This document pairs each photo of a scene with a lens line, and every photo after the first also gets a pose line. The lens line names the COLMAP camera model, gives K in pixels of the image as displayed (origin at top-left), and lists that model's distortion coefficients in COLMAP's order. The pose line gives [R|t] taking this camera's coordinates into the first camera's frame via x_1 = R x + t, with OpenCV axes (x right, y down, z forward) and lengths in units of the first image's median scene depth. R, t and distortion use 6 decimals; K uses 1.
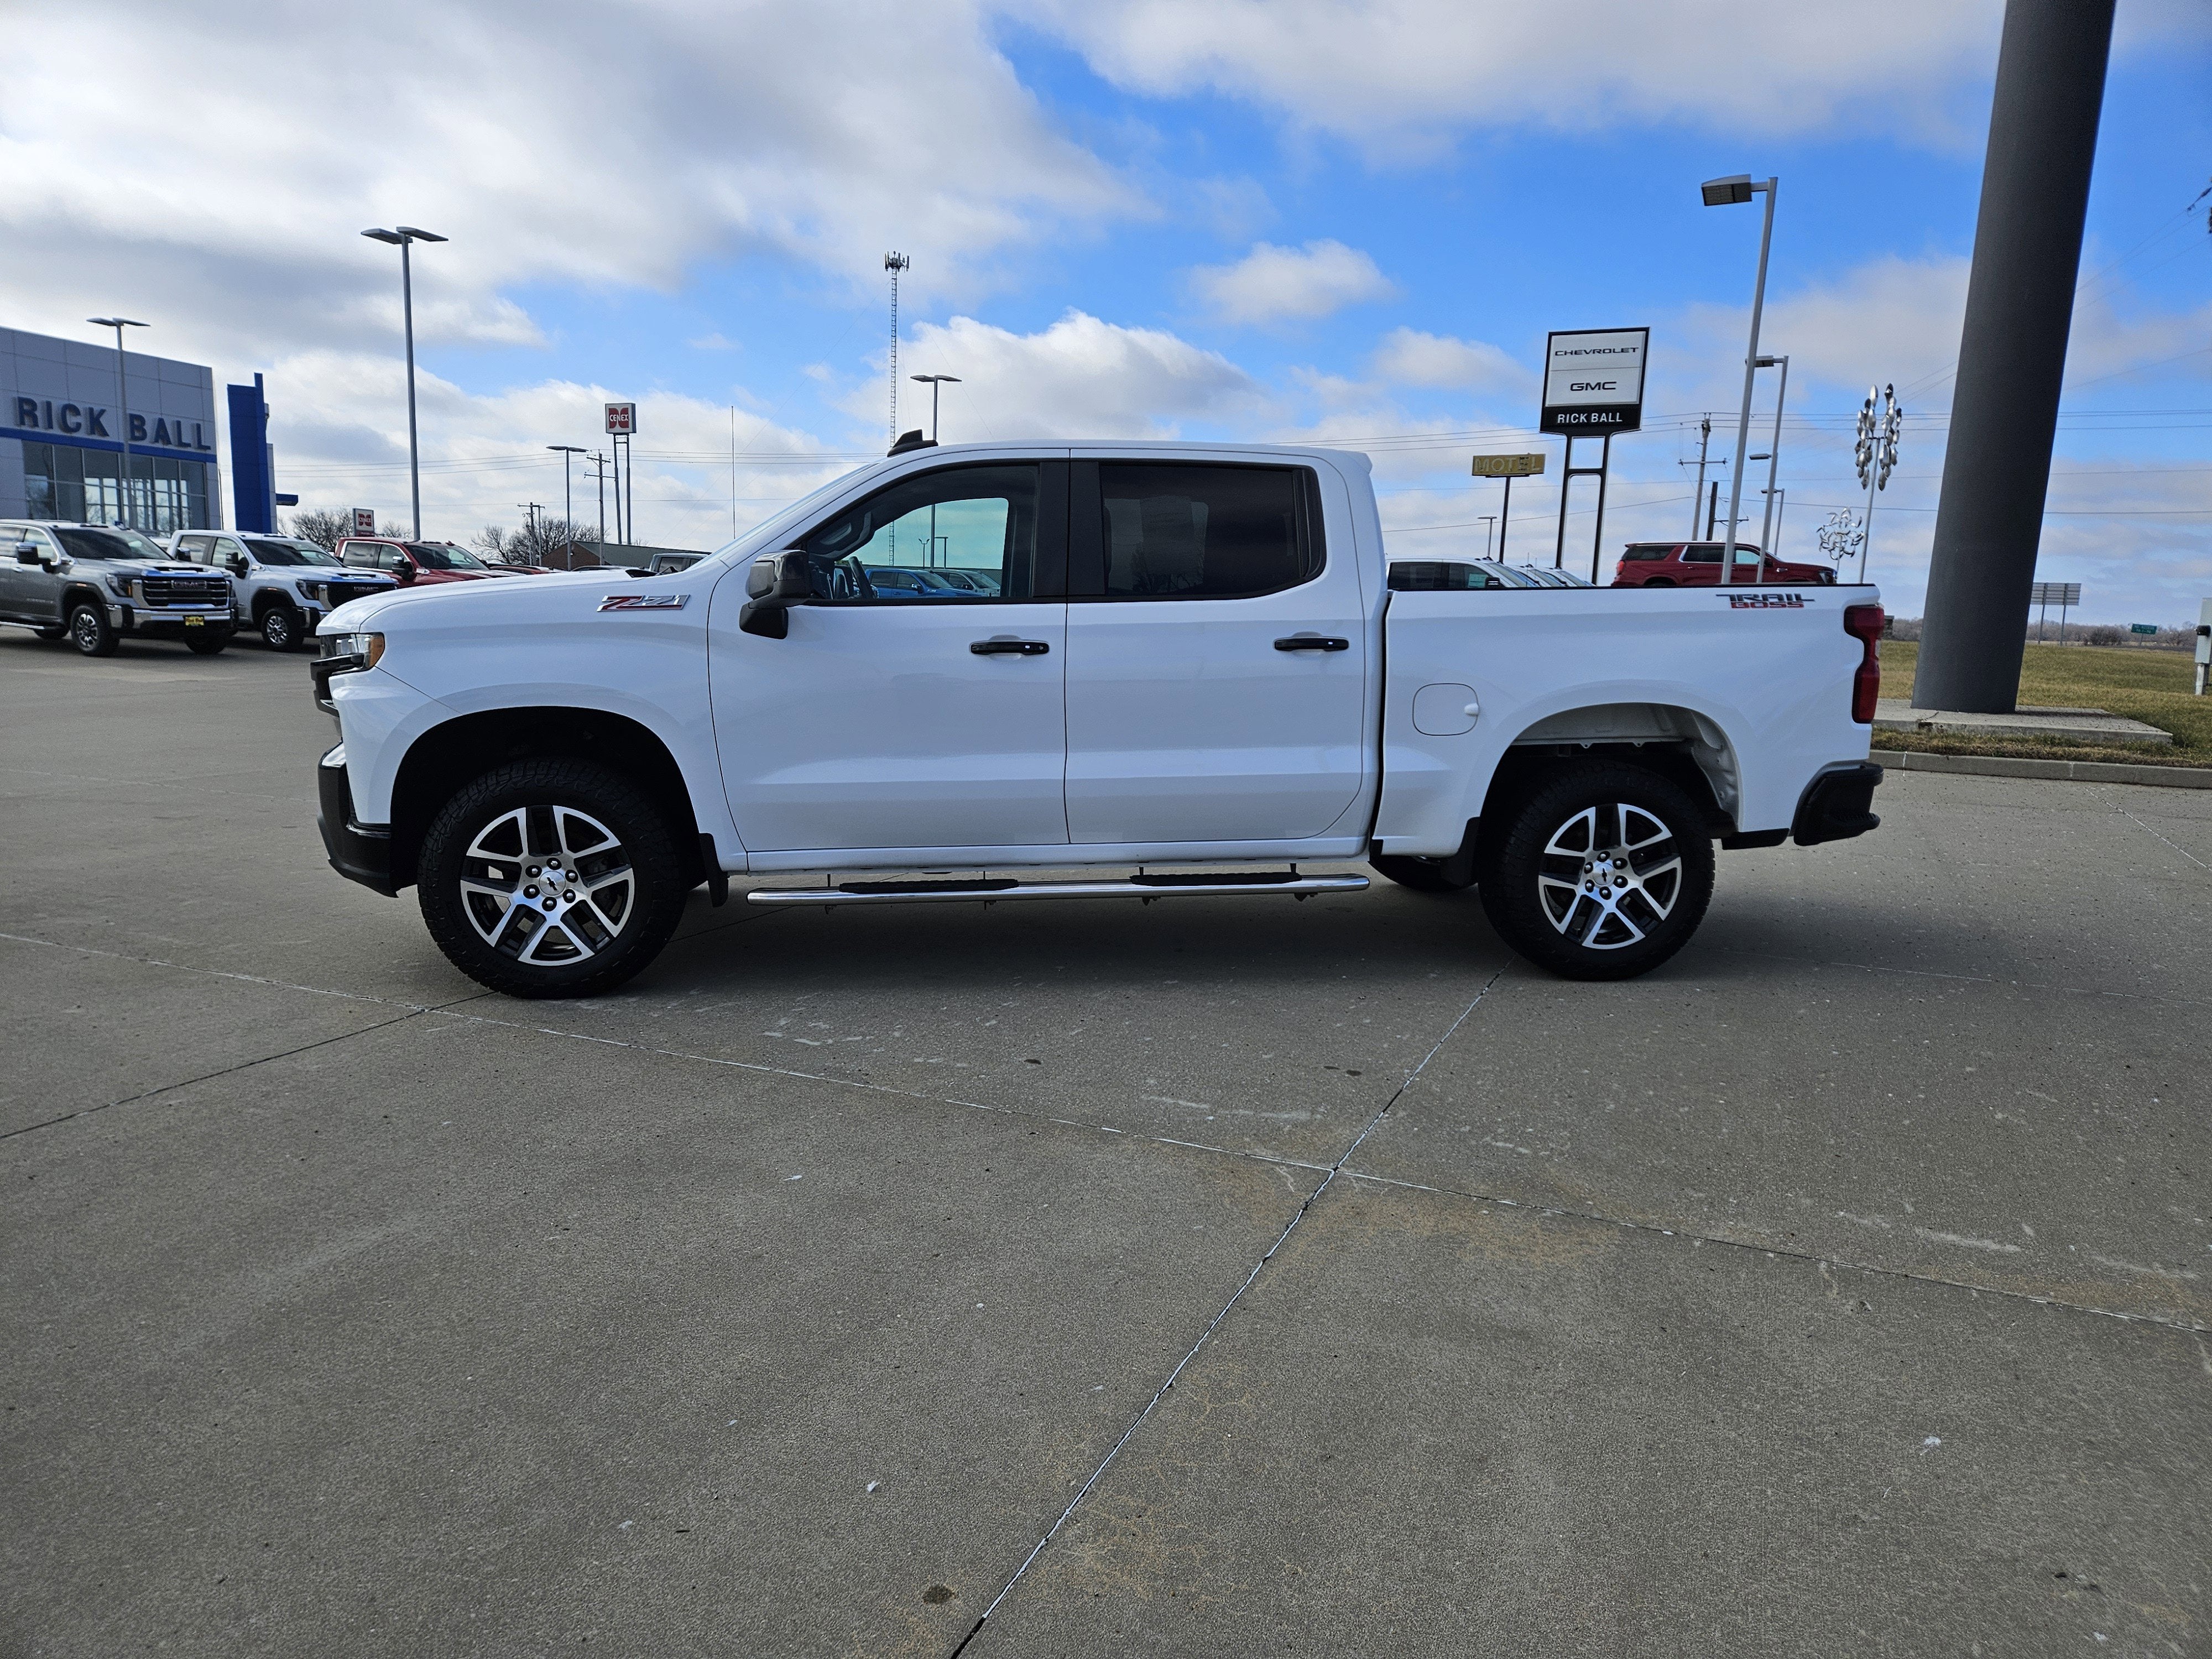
lens RADIAL K [[1482.3, 0, 1120.6], [0, 1482.3, 834.1], [0, 0, 1]] dist [0.082260, -0.072444]
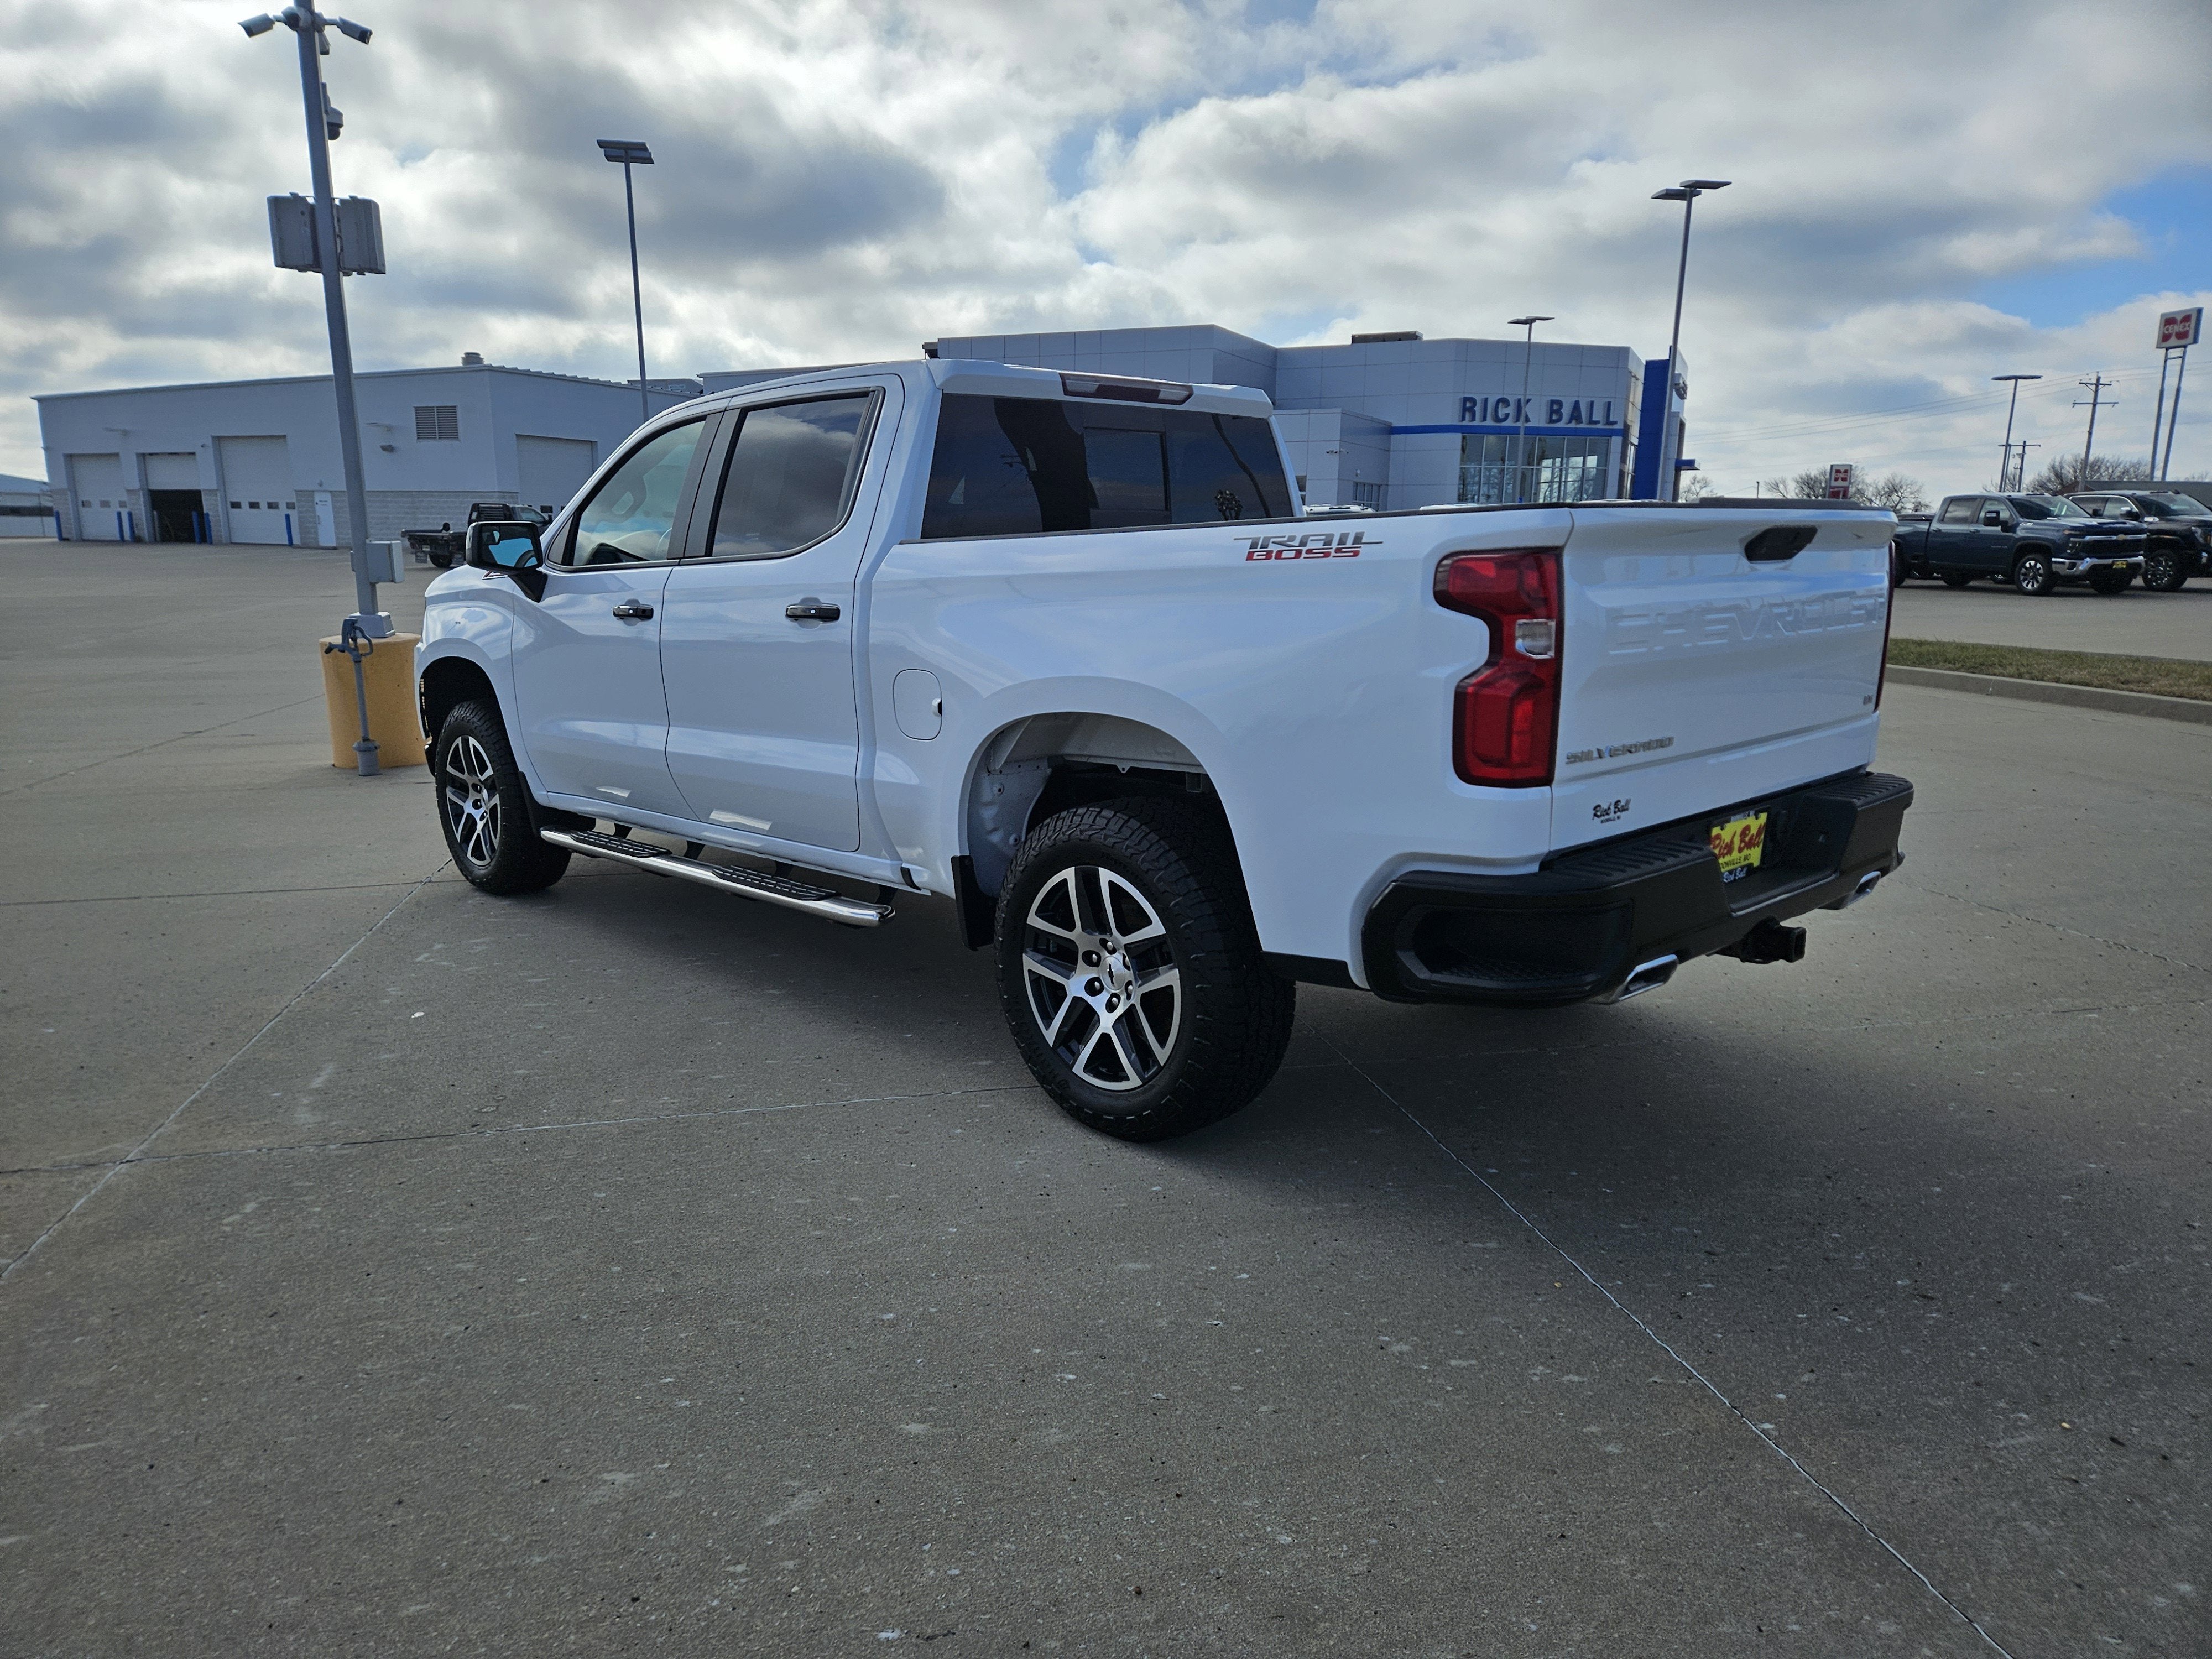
lens RADIAL K [[1478.8, 0, 1074.9], [0, 1478.8, 839.2], [0, 0, 1]] dist [0.080059, -0.063820]
pose [[0.575833, 0.132177, -0.806812, 0.846083], [-0.106877, 0.990546, 0.085998, -0.087008], [0.810552, 0.036709, 0.584515, 0.620639]]
